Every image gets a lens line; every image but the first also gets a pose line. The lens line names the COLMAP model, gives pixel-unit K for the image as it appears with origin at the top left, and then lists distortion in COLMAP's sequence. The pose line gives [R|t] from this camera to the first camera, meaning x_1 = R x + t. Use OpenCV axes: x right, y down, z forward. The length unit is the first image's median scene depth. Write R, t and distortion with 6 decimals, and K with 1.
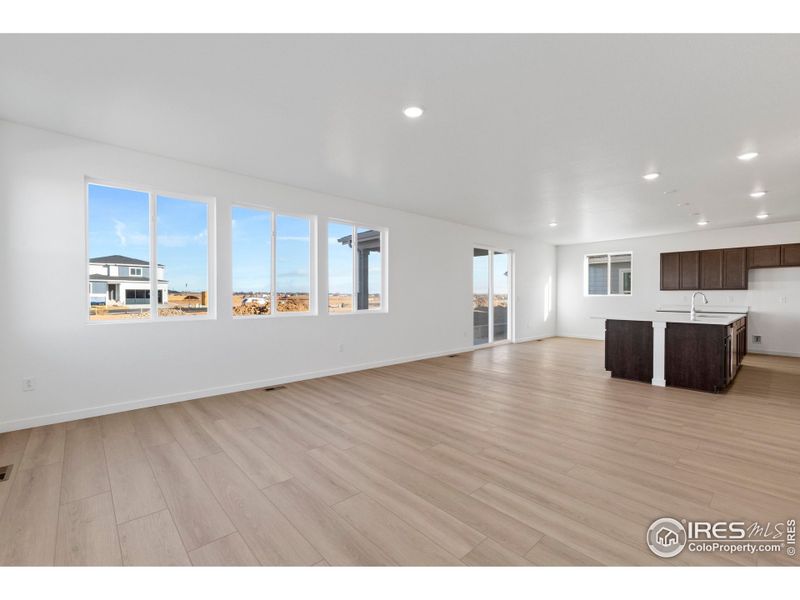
lens RADIAL K [[350.0, 0, 399.4], [0, 350.0, 301.7], [0, 0, 1]] dist [-0.005110, -0.000694]
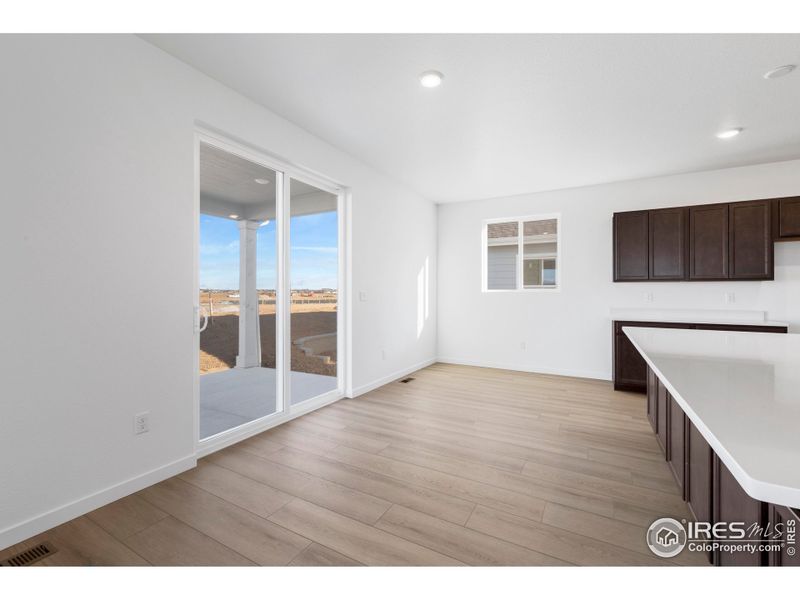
lens RADIAL K [[349.5, 0, 407.1], [0, 349.5, 290.1], [0, 0, 1]] dist [0.001095, -0.000149]
pose [[0.942862, 0.005690, 0.333134, 0.276300], [0.002210, 0.999725, -0.023332, -0.008063], [-0.333176, 0.022735, 0.942591, 0.621599]]
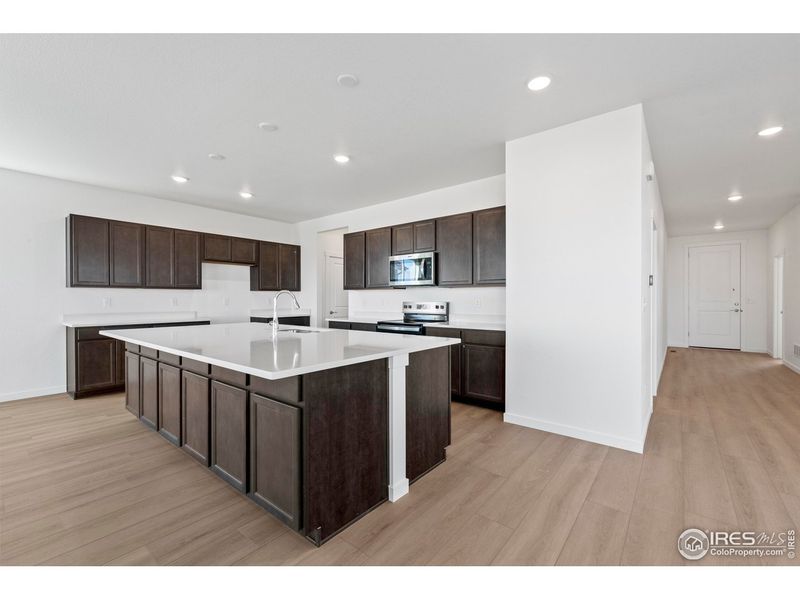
lens RADIAL K [[349.5, 0, 399.3], [0, 349.5, 298.7], [0, 0, 1]] dist [0.001095, -0.000149]
pose [[-0.153385, -0.001839, 0.988165, 0.174175], [0.016565, 0.999853, 0.004432, -0.009974], [-0.988028, 0.017049, -0.153332, 0.627572]]
